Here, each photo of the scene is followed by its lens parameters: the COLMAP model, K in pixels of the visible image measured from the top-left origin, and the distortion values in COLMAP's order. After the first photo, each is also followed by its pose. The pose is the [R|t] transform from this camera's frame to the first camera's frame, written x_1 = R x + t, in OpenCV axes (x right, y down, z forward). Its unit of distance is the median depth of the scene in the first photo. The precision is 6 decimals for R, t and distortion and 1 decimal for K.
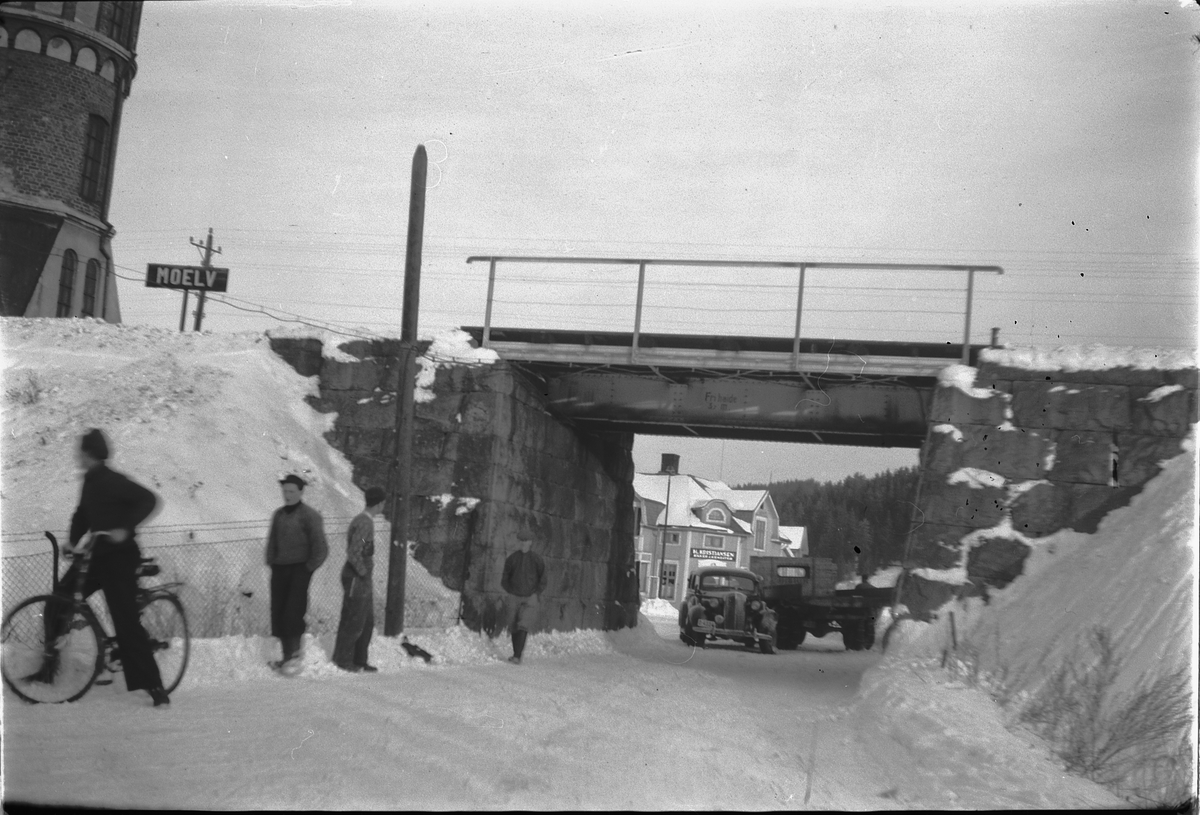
lens RADIAL K [[1469.4, 0, 604.8], [0, 1469.4, 442.1], [0, 0, 1]] dist [-0.113169, 0.320249]
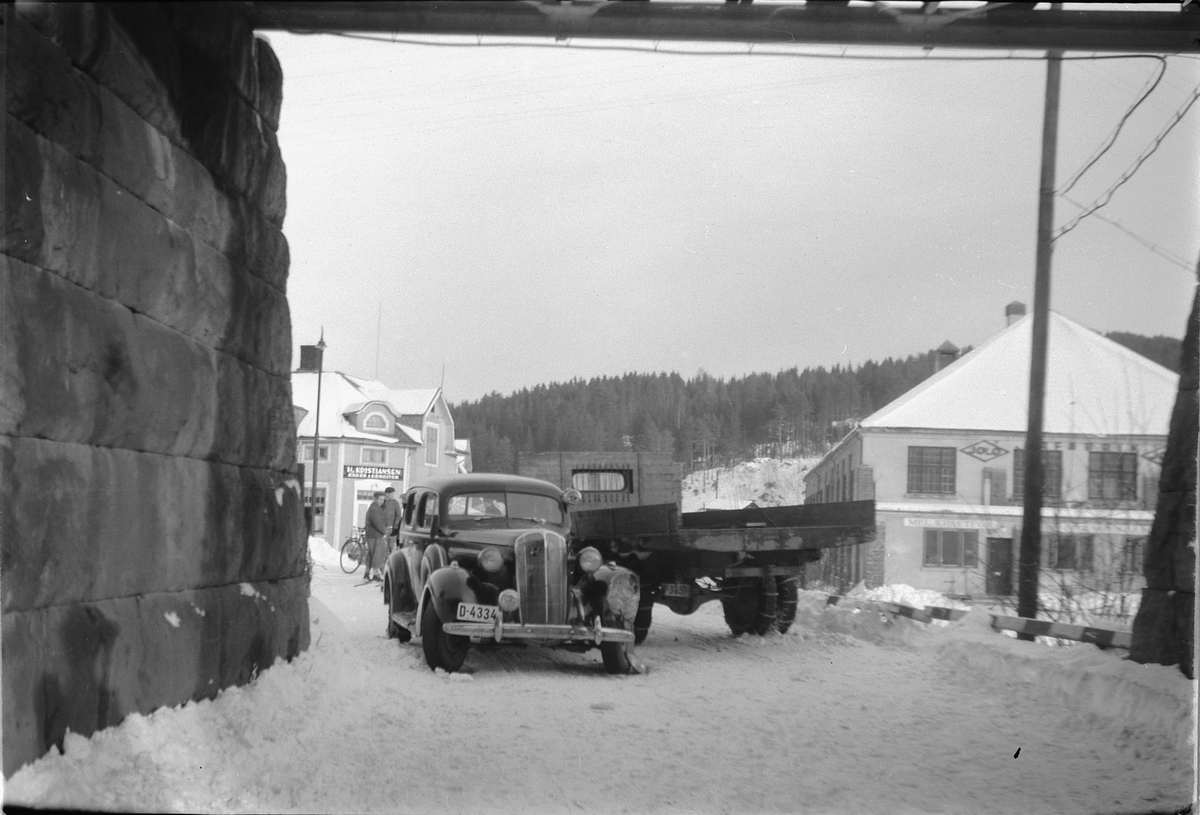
lens RADIAL K [[1469.4, 0, 604.8], [0, 1469.4, 442.1], [0, 0, 1]] dist [-0.113169, 0.320249]
pose [[0.968410, -0.035192, 0.246869, 0.005215], [0.022243, 0.998236, 0.055050, 0.050248], [-0.248370, -0.047820, 0.967484, 0.543119]]
